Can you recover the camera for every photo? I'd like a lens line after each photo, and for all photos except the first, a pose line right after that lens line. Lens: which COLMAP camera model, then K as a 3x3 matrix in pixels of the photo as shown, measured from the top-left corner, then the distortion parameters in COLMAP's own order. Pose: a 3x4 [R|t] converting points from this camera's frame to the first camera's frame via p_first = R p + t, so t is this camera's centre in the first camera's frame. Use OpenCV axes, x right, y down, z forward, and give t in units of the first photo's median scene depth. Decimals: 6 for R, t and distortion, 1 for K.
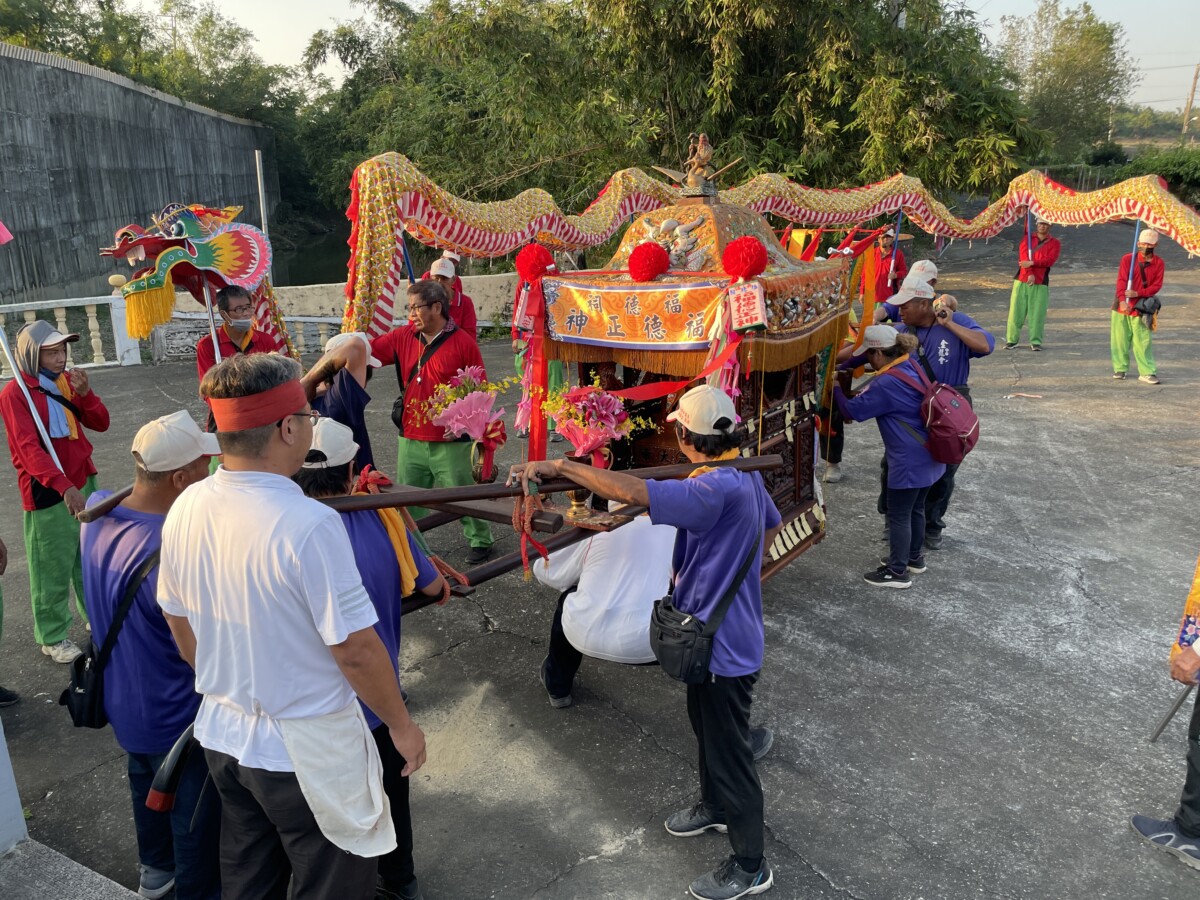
lens RADIAL K [[908.6, 0, 589.2], [0, 908.6, 438.5], [0, 0, 1]] dist [0.080234, -0.114143]
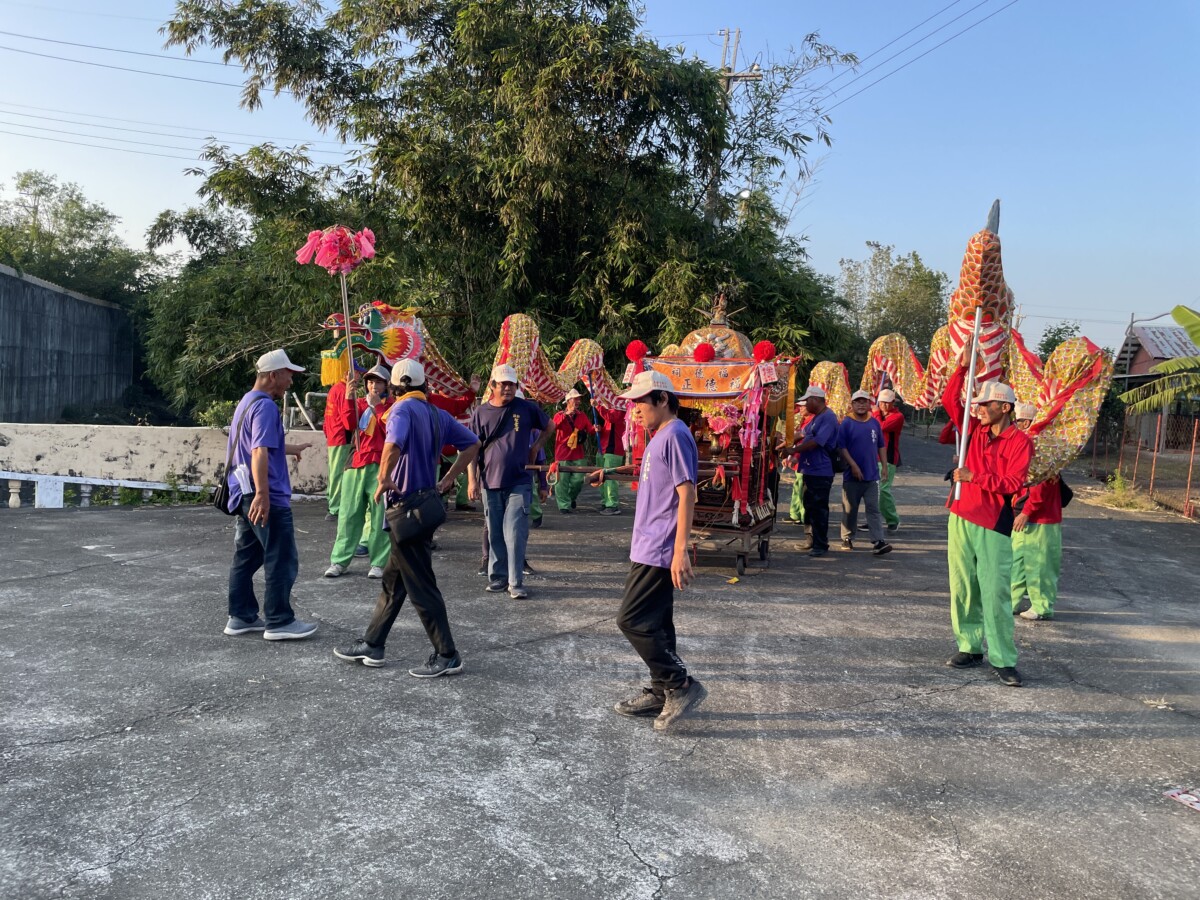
lens RADIAL K [[908.6, 0, 604.7], [0, 908.6, 436.4], [0, 0, 1]] dist [0.080234, -0.114143]
pose [[0.989661, 0.055123, 0.132408, 0.128388], [-0.023412, 0.972899, -0.230041, 0.004666], [-0.141500, 0.224563, 0.964131, 0.135243]]
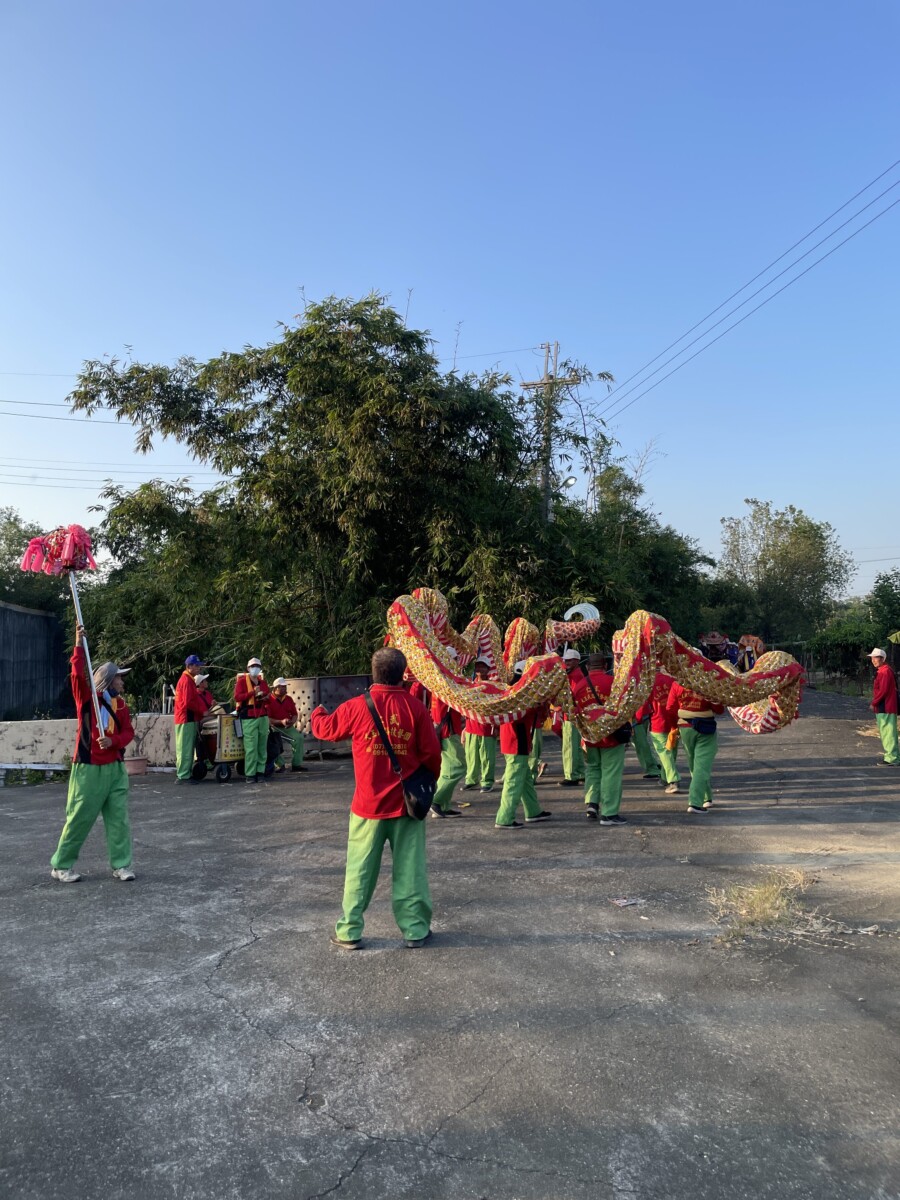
lens RADIAL K [[908.6, 0, 455.8], [0, 908.6, 597.2], [0, 0, 1]] dist [0.080234, -0.114143]
pose [[0.998748, -0.005830, 0.049692, 0.217897], [0.022637, 0.938373, -0.344881, 0.044802], [-0.044619, 0.345574, 0.937330, -0.020185]]
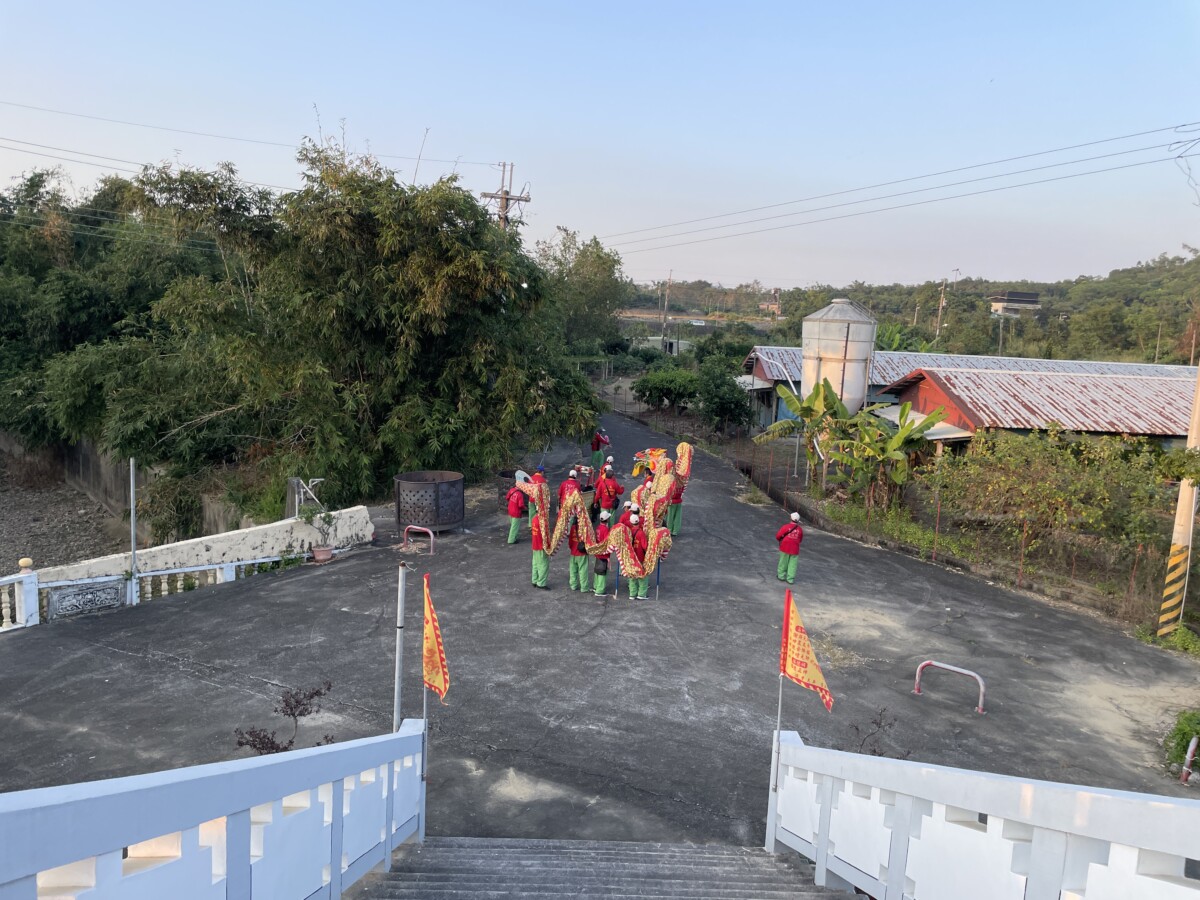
lens RADIAL K [[908.6, 0, 608.0], [0, 908.6, 426.8], [0, 0, 1]] dist [0.080234, -0.114143]
pose [[0.876494, -0.008537, 0.481338, -0.270057], [0.083048, 0.987534, -0.133712, -0.076930], [-0.474196, 0.157172, 0.866277, -0.371836]]
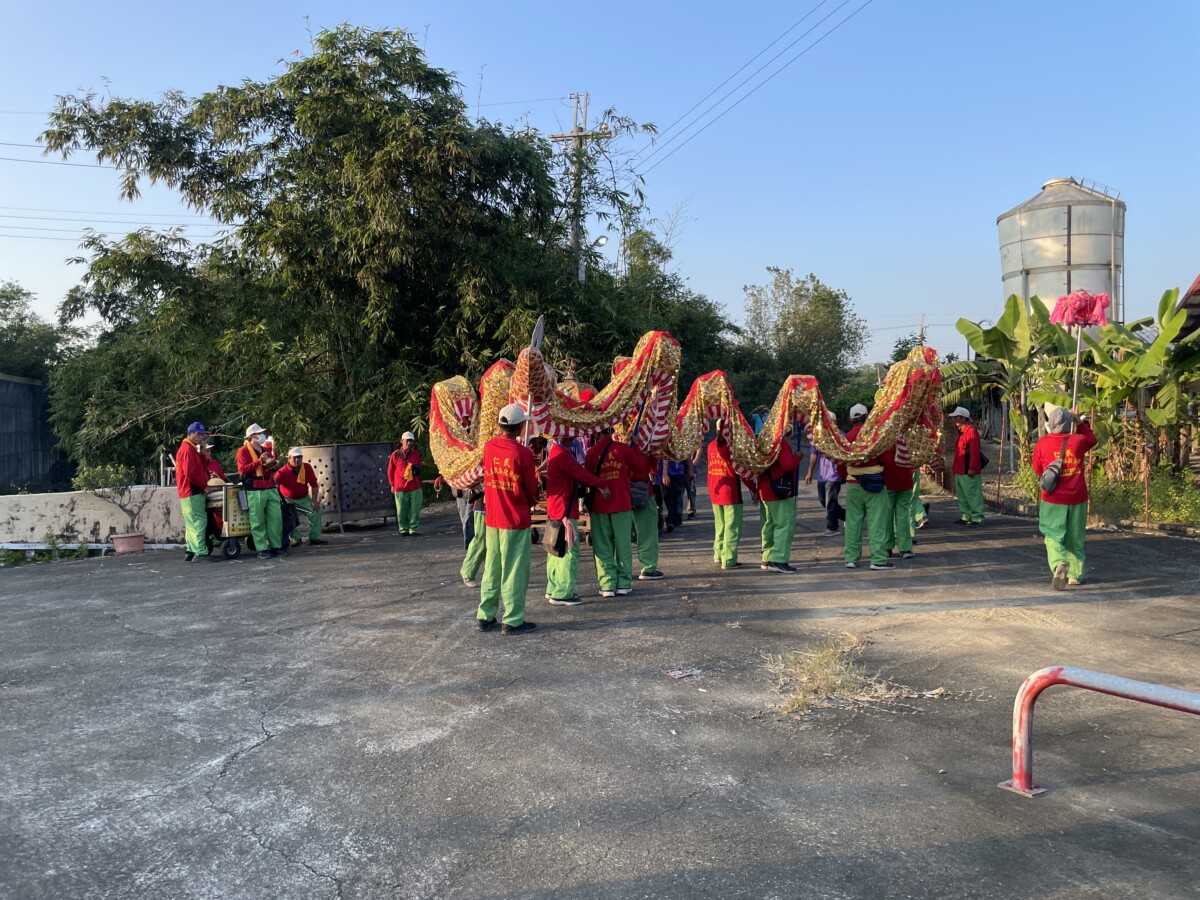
lens RADIAL K [[908.6, 0, 603.4], [0, 908.6, 439.9], [0, 0, 1]] dist [0.080234, -0.114143]
pose [[0.983120, -0.020277, 0.181836, 0.214474], [0.068215, 0.962802, -0.261454, 0.037911], [-0.169770, 0.269445, 0.947933, 0.017281]]
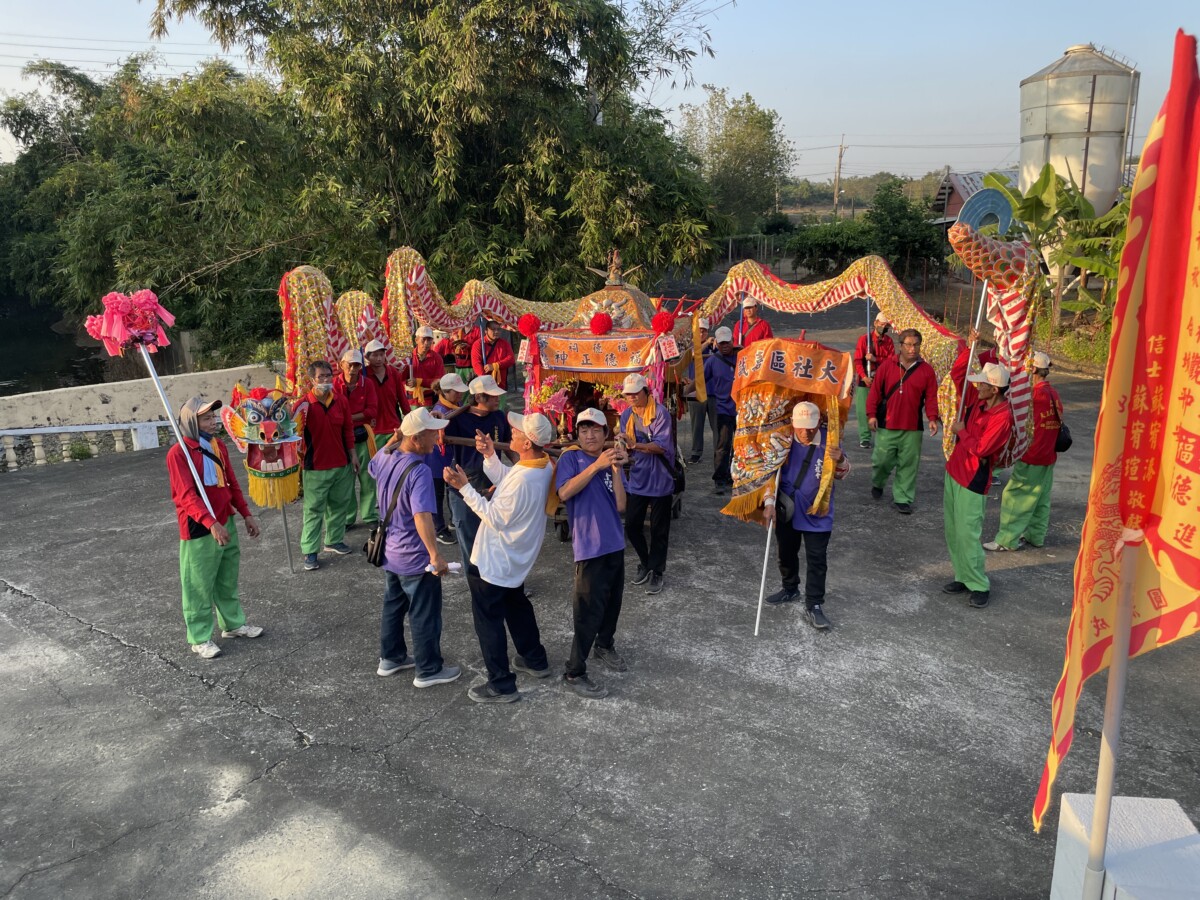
lens RADIAL K [[908.6, 0, 598.7], [0, 908.6, 445.5], [0, 0, 1]] dist [0.080234, -0.114143]
pose [[0.953227, -0.083837, 0.290397, -0.017949], [0.101684, 0.993711, -0.046893, -0.011054], [-0.284639, 0.074229, 0.955756, -0.027301]]
